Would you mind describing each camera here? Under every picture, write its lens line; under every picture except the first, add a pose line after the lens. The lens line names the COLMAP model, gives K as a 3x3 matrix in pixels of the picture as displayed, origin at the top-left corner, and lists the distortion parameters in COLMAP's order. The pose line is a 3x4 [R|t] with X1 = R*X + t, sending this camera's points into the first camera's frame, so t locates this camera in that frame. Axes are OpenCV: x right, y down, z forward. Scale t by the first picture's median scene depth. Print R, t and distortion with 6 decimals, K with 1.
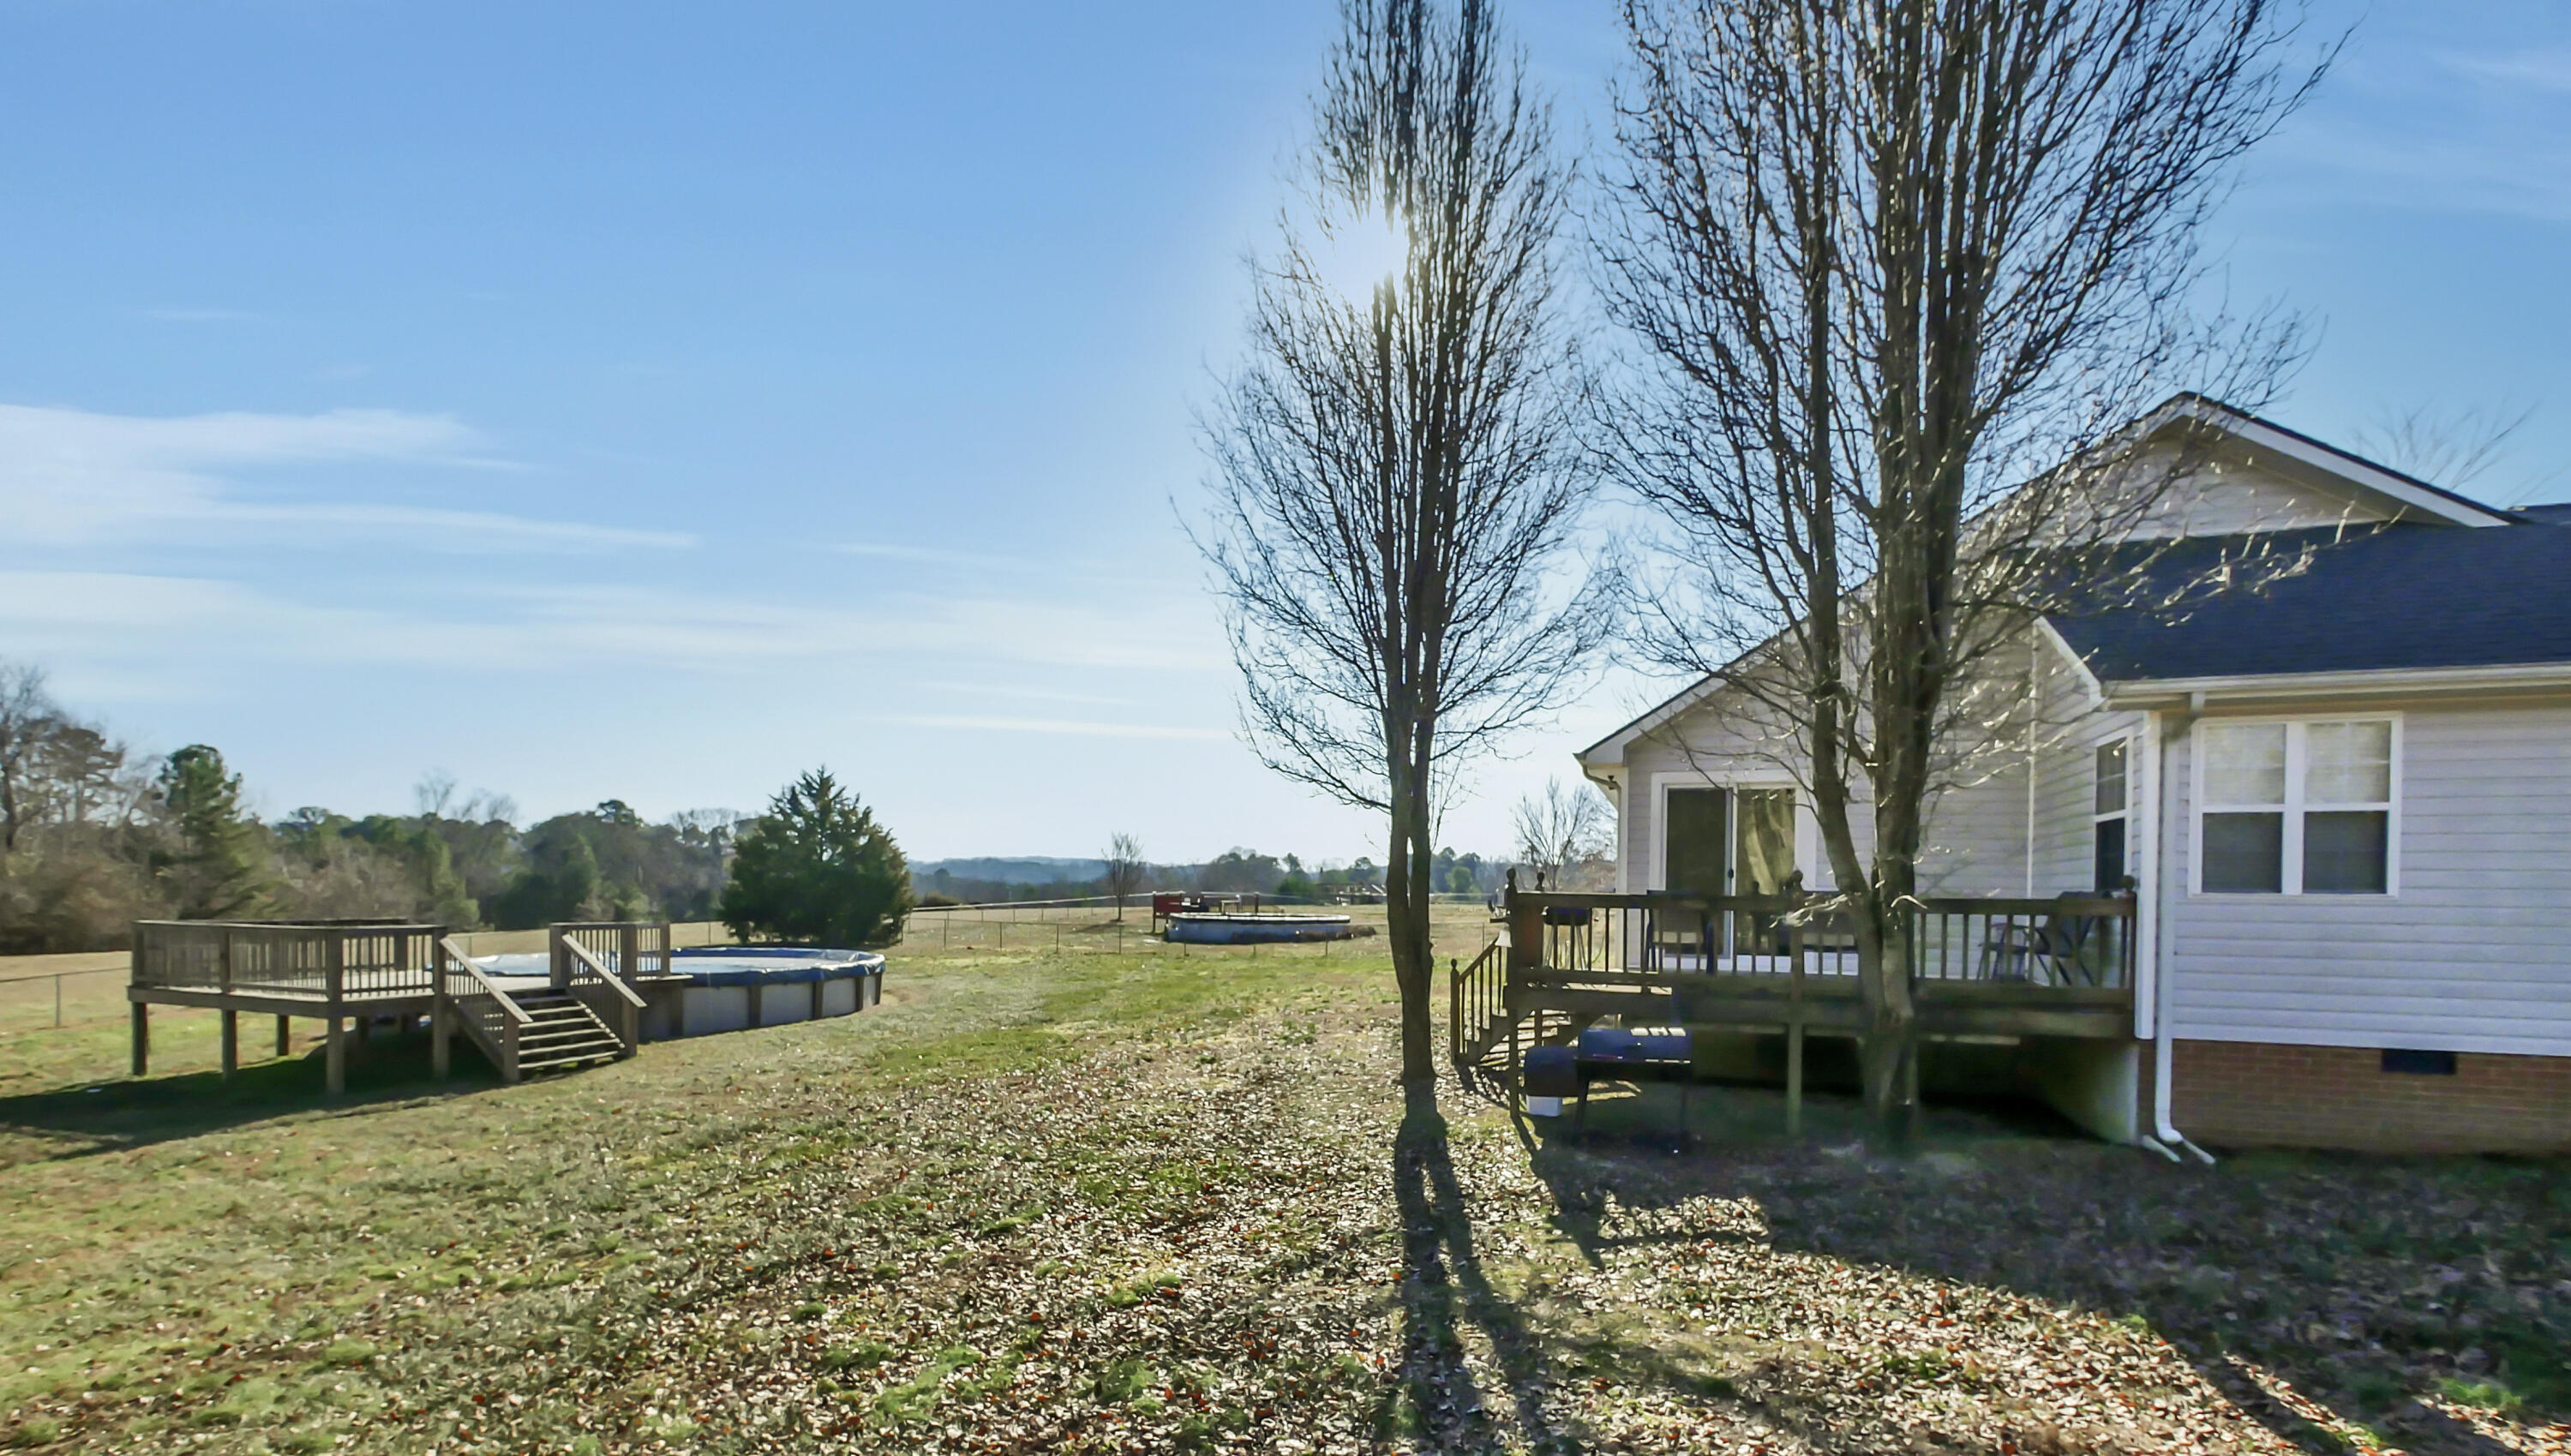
lens RADIAL K [[1067.8, 0, 1282.2], [0, 1067.8, 917.4], [0, 0, 1]] dist [-0.007206, -0.000083]
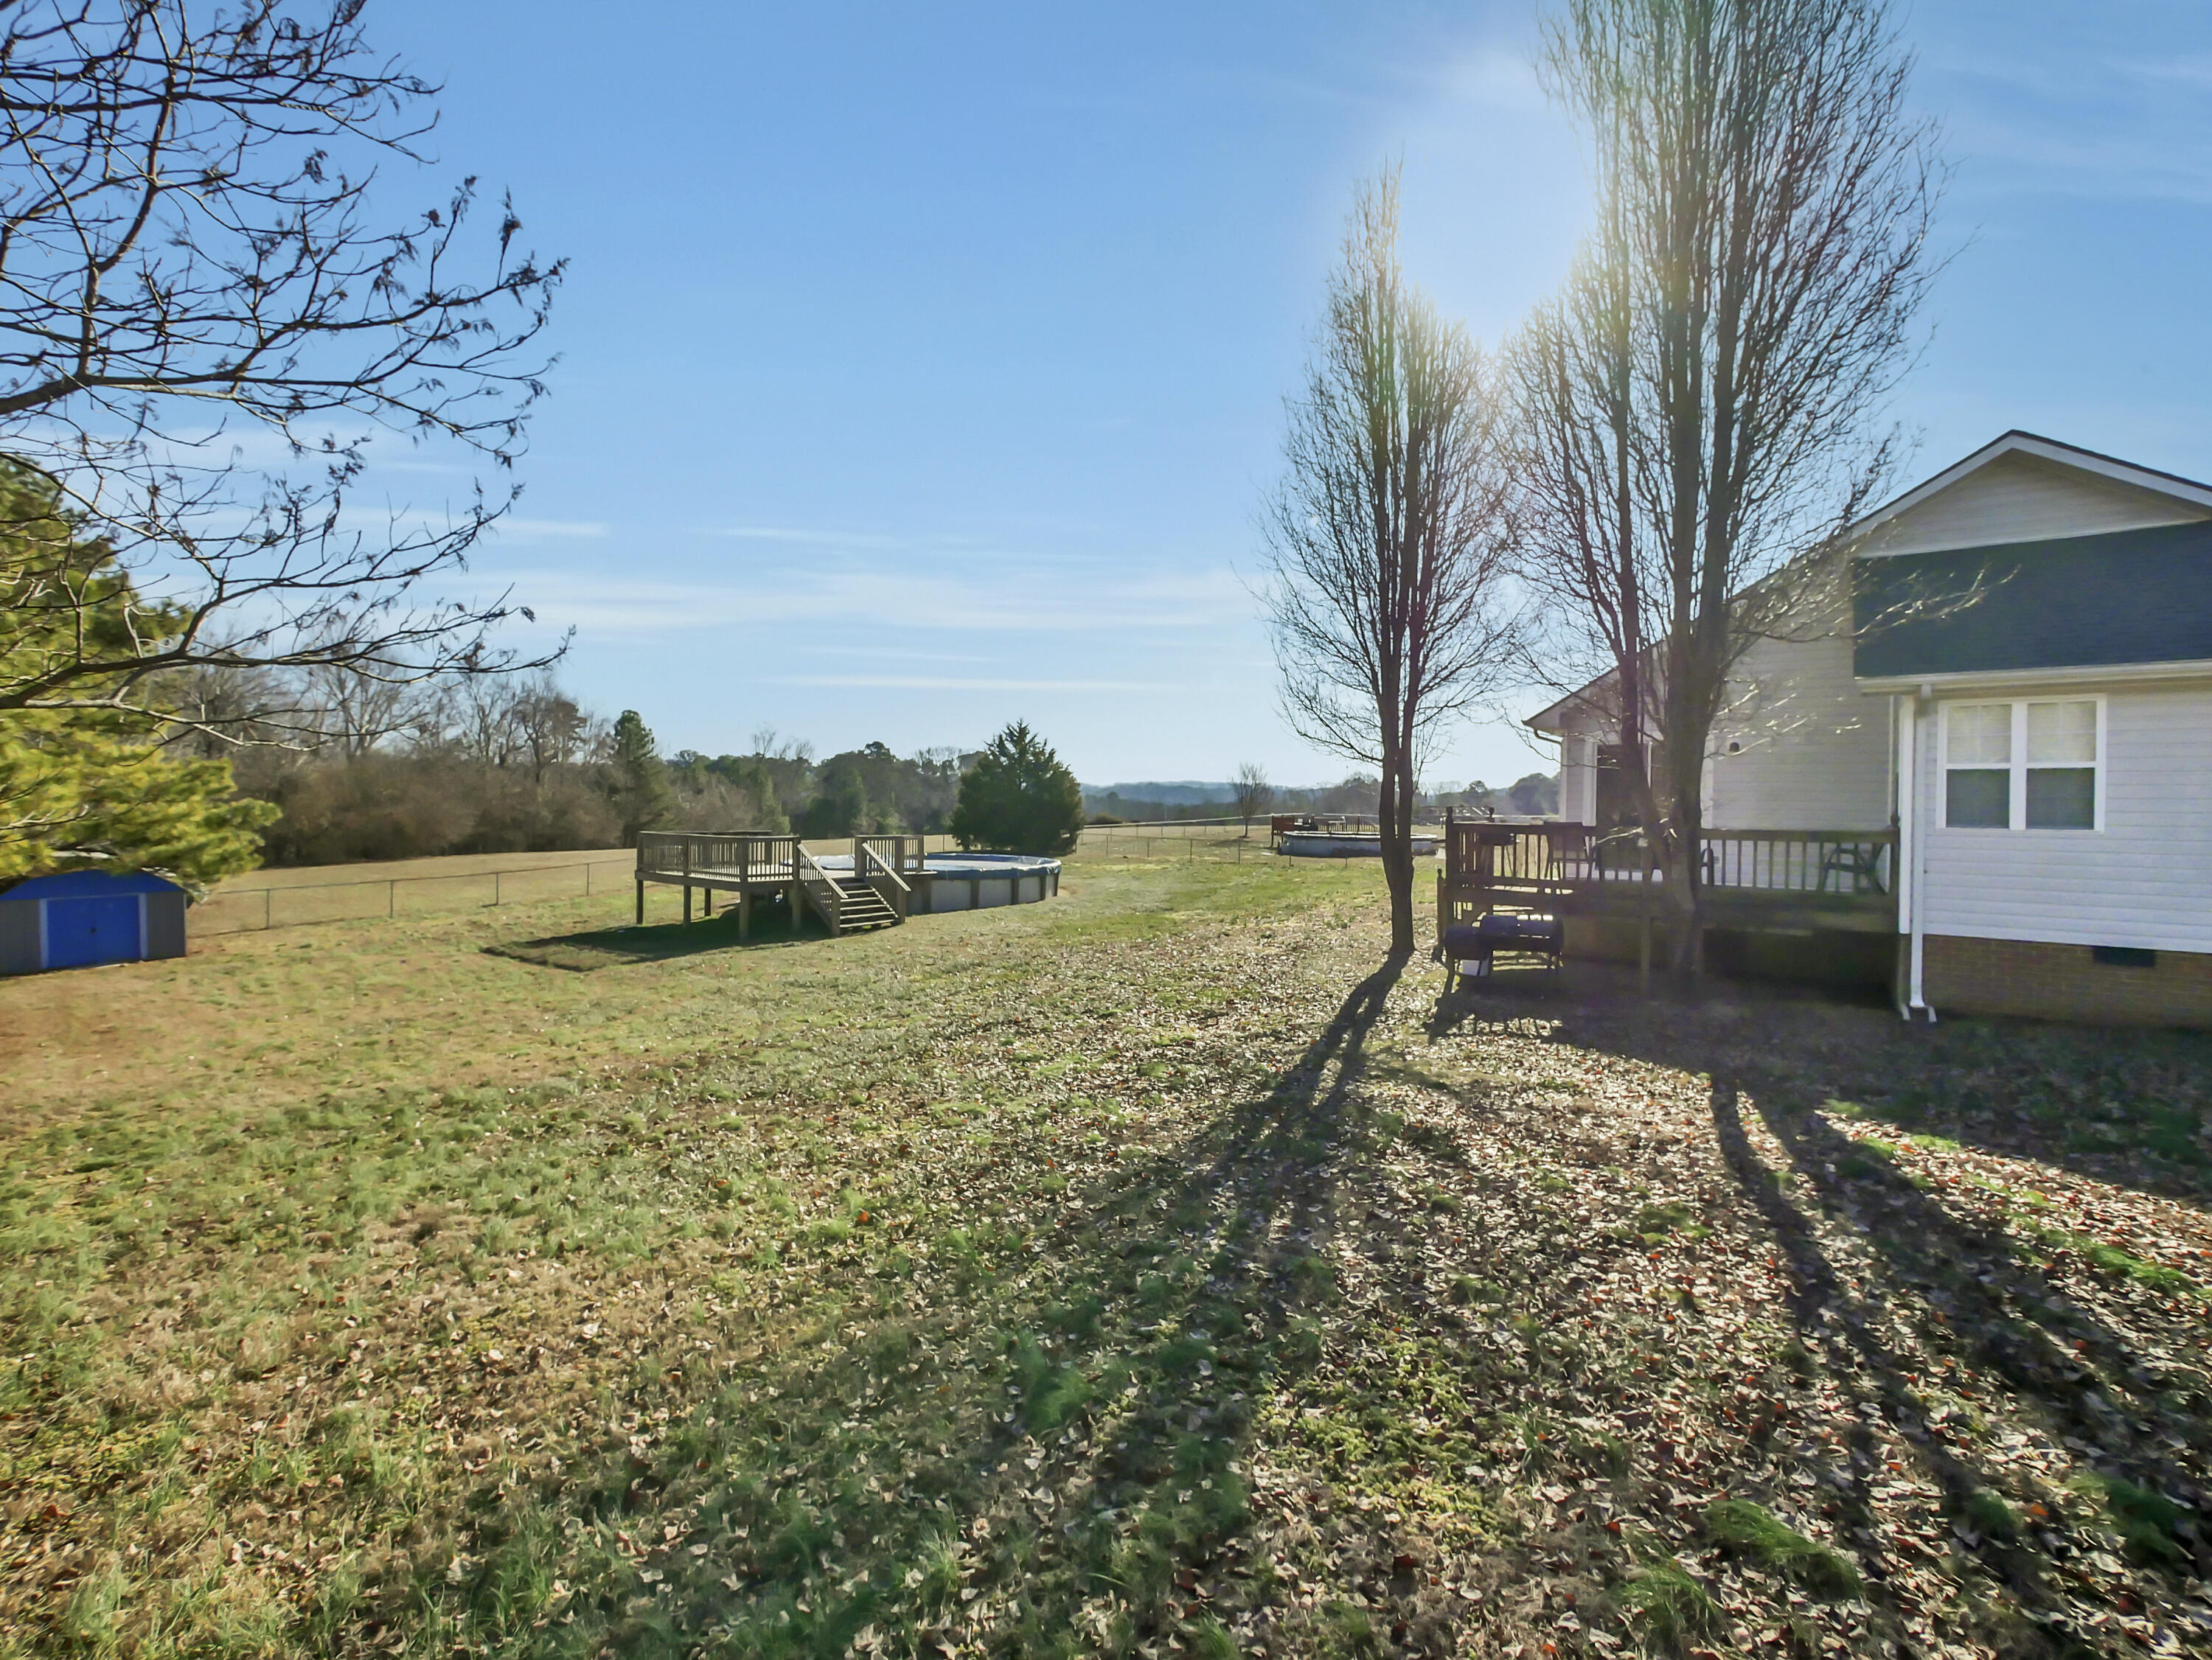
lens RADIAL K [[926.0, 0, 1115.8], [0, 926.0, 816.3], [0, 0, 1]] dist [-0.002964, -0.000086]
pose [[0.953893, 0.003547, -0.300125, 0.082257], [-0.009159, 0.999808, -0.017296, -0.002841], [0.300006, 0.019247, 0.953743, -0.184184]]
